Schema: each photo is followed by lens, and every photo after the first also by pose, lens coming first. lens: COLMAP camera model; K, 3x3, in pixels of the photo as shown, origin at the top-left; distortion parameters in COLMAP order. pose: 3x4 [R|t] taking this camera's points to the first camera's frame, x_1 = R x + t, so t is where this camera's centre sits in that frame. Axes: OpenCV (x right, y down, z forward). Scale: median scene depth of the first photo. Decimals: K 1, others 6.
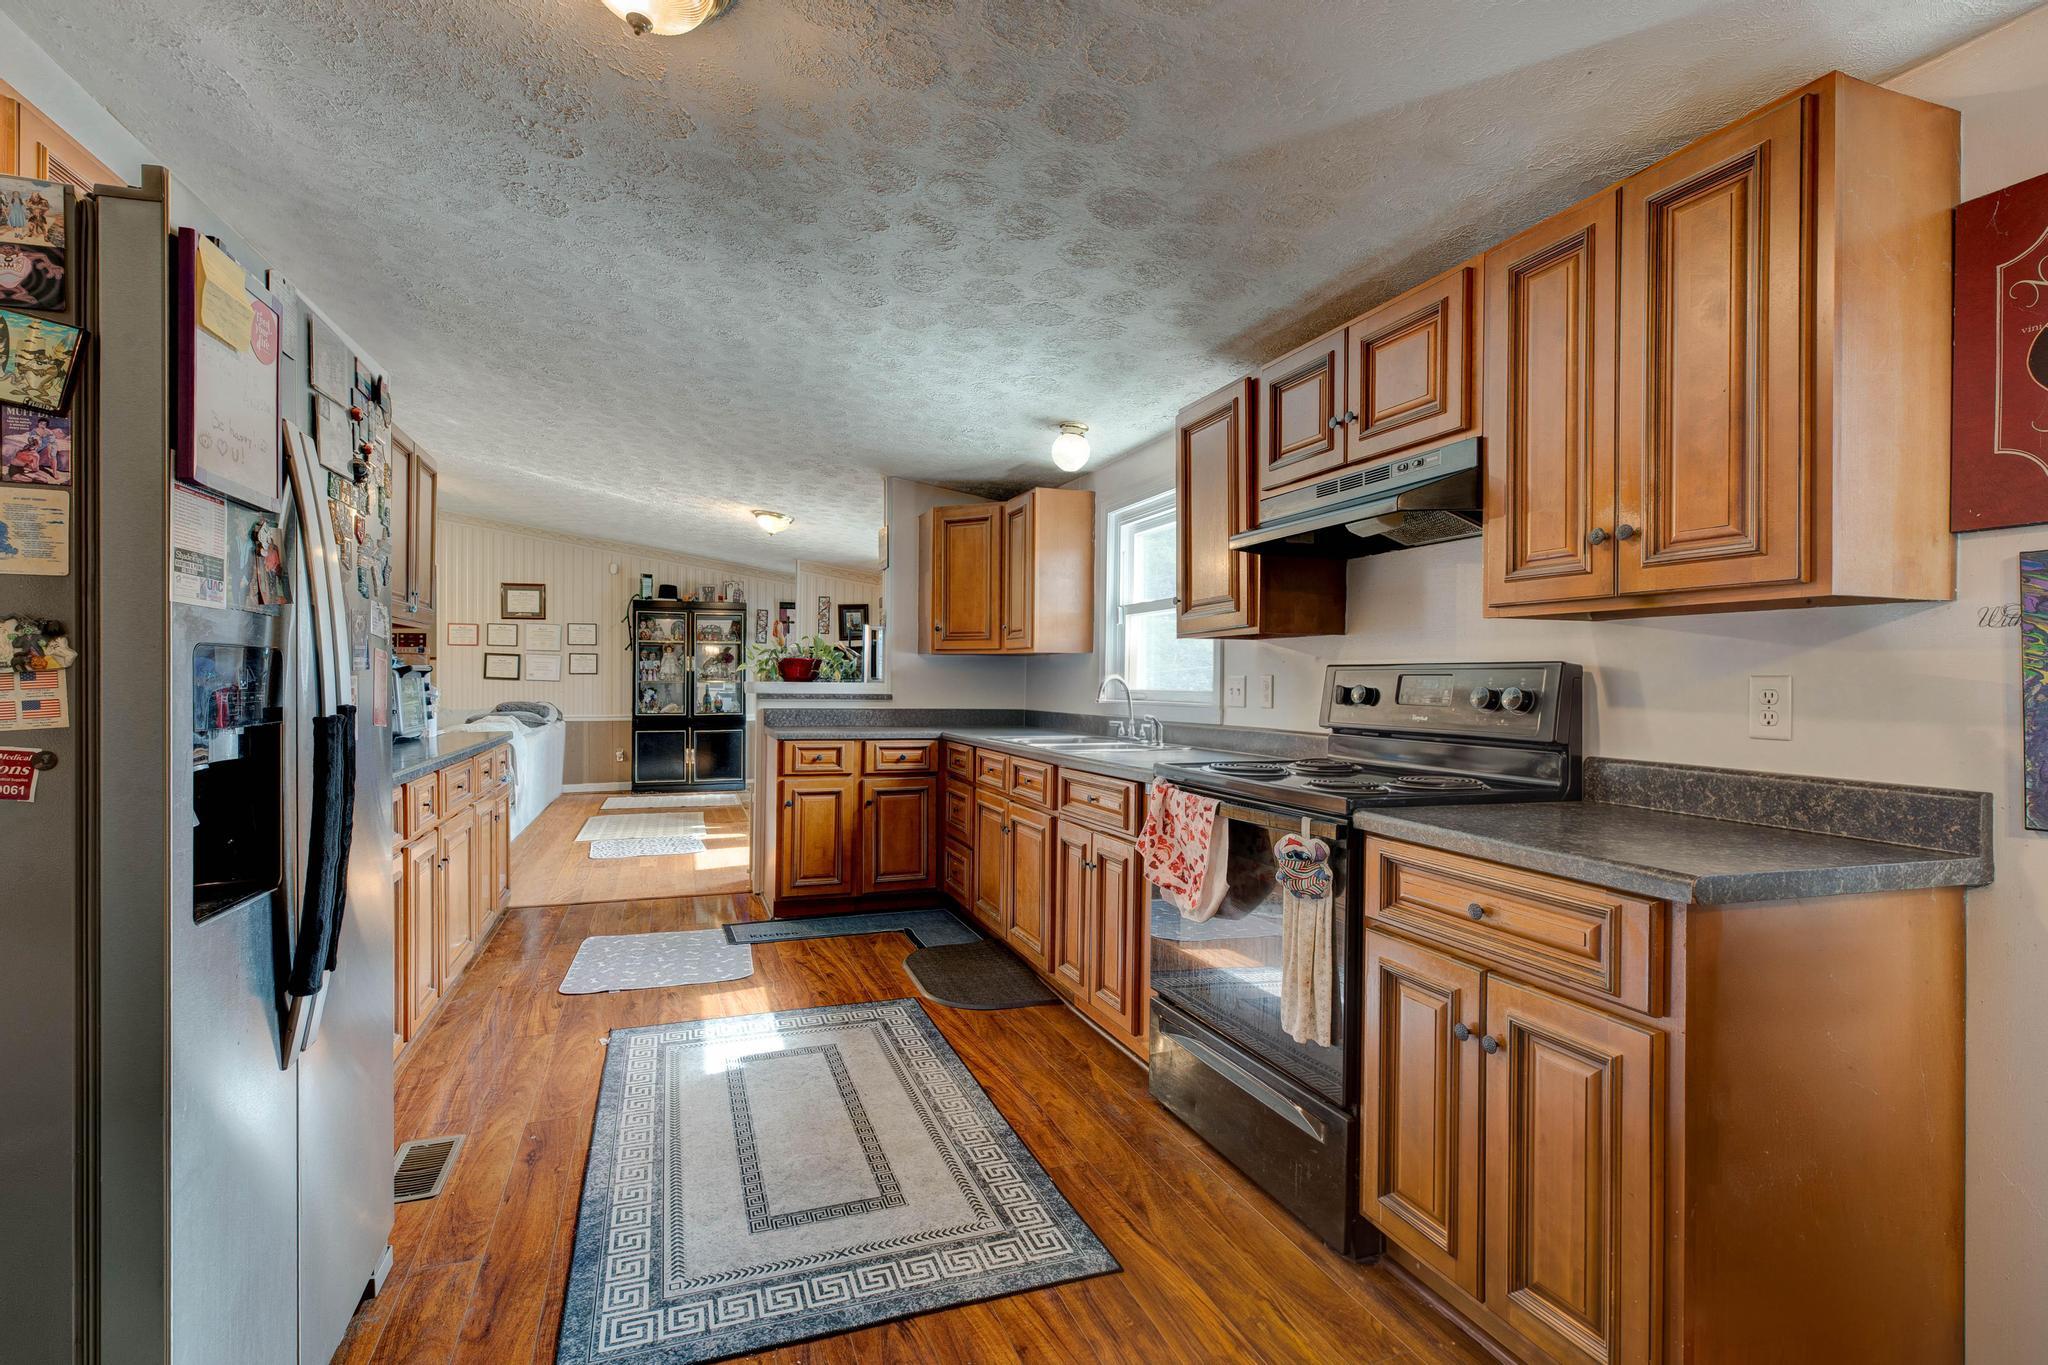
lens RADIAL K [[926.9, 0, 1006.3], [0, 926.9, 686.4], [0, 0, 1]] dist [0.001492, -0.000507]
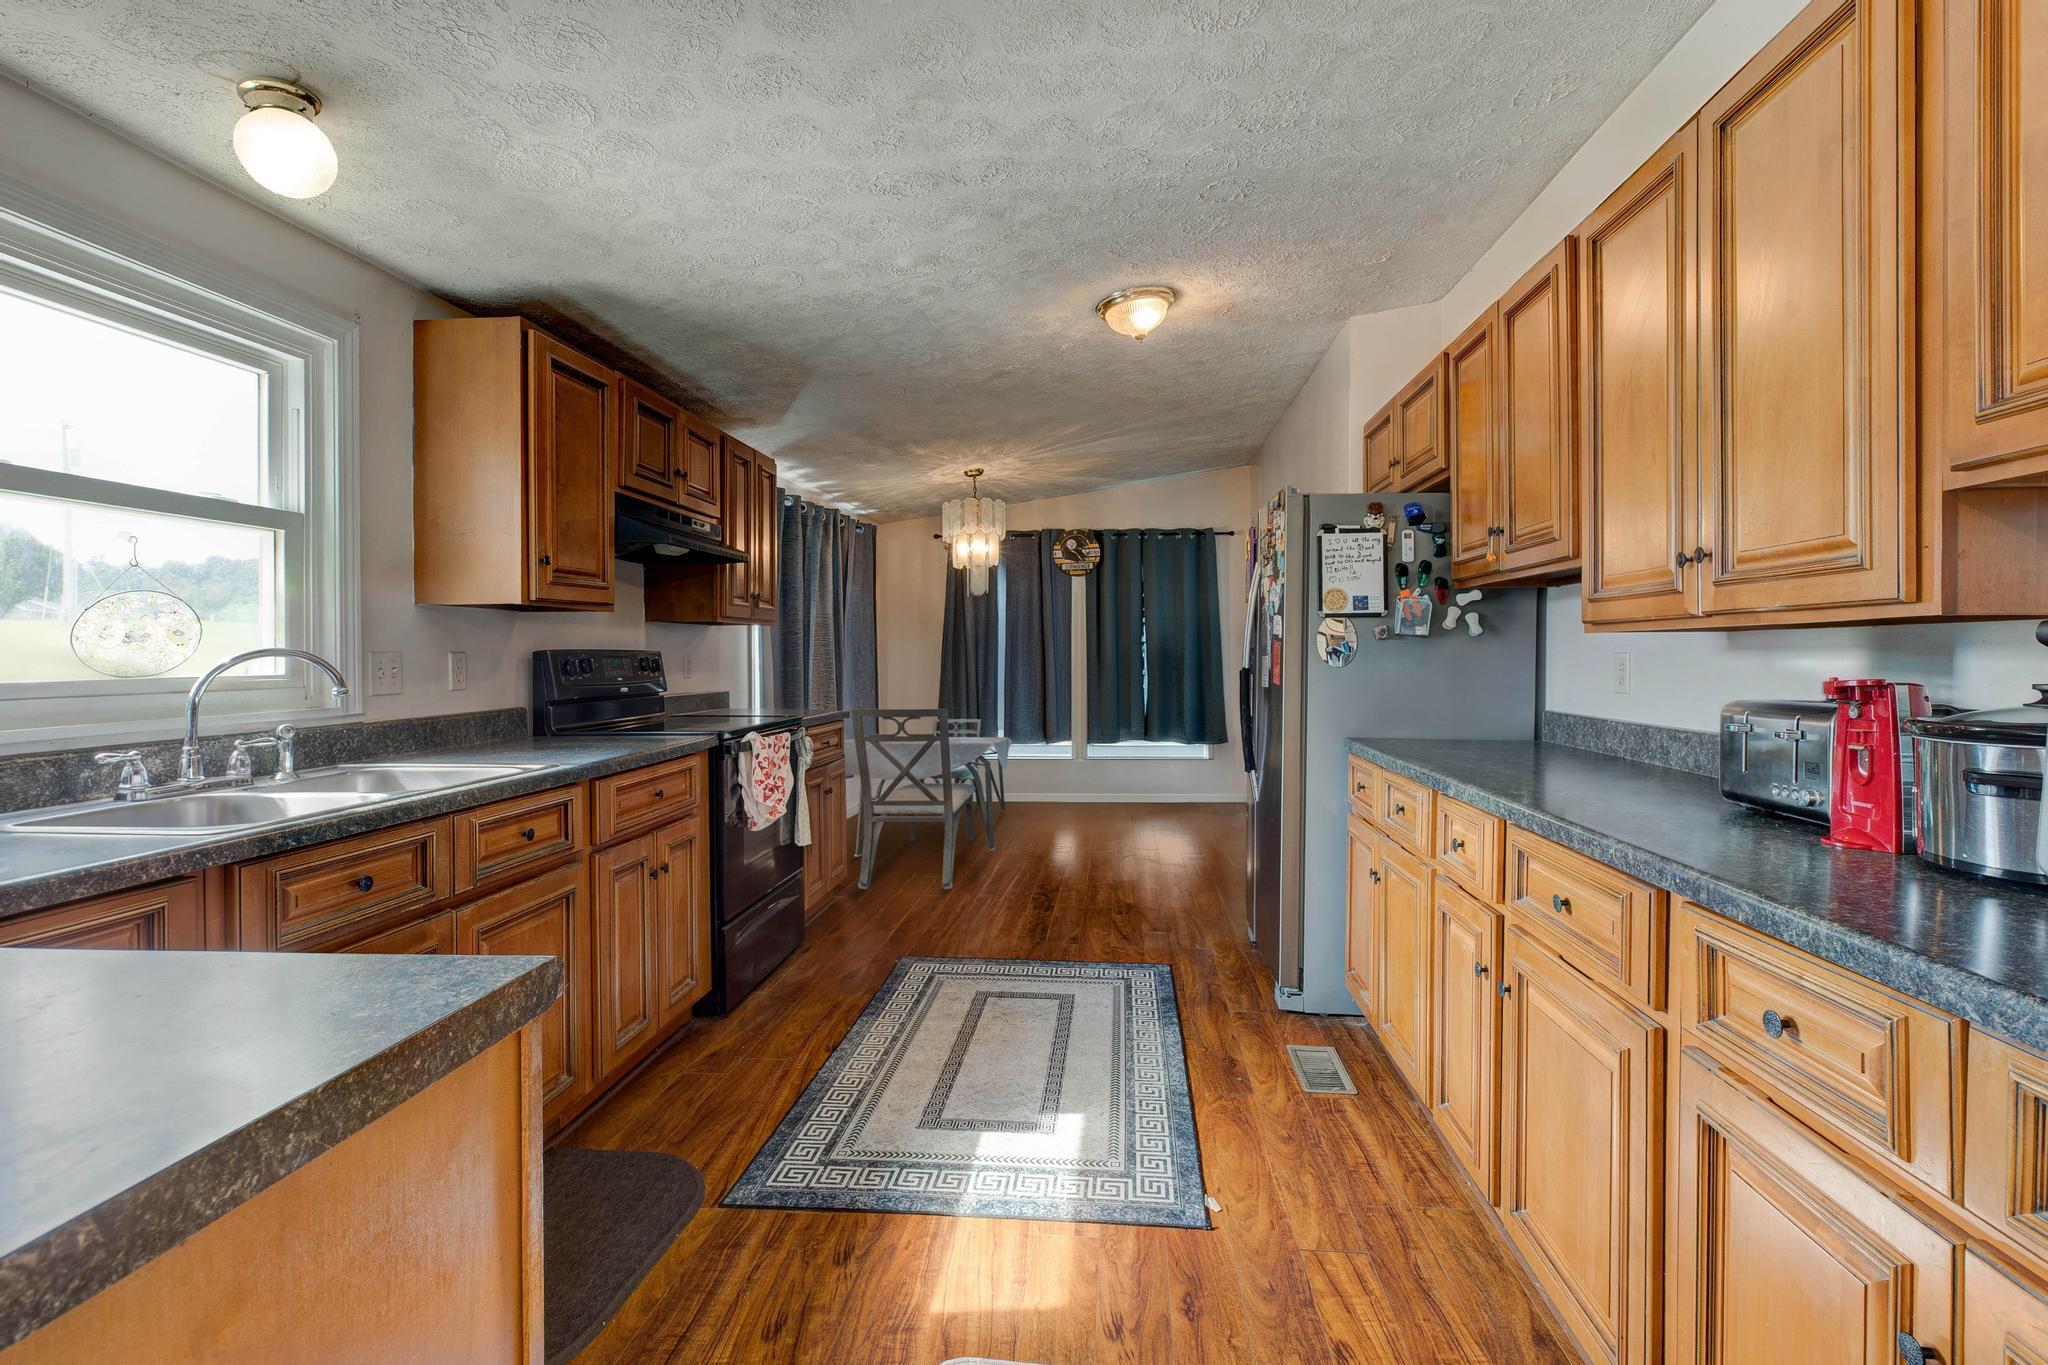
lens RADIAL K [[926.9, 0, 1022.2], [0, 926.9, 660.3], [0, 0, 1]] dist [0.001492, -0.000507]
pose [[-0.897220, -0.008340, 0.441506, -0.718885], [-0.001080, 0.999860, 0.016693, -0.019472], [-0.441583, 0.014501, -0.897103, 1.973430]]
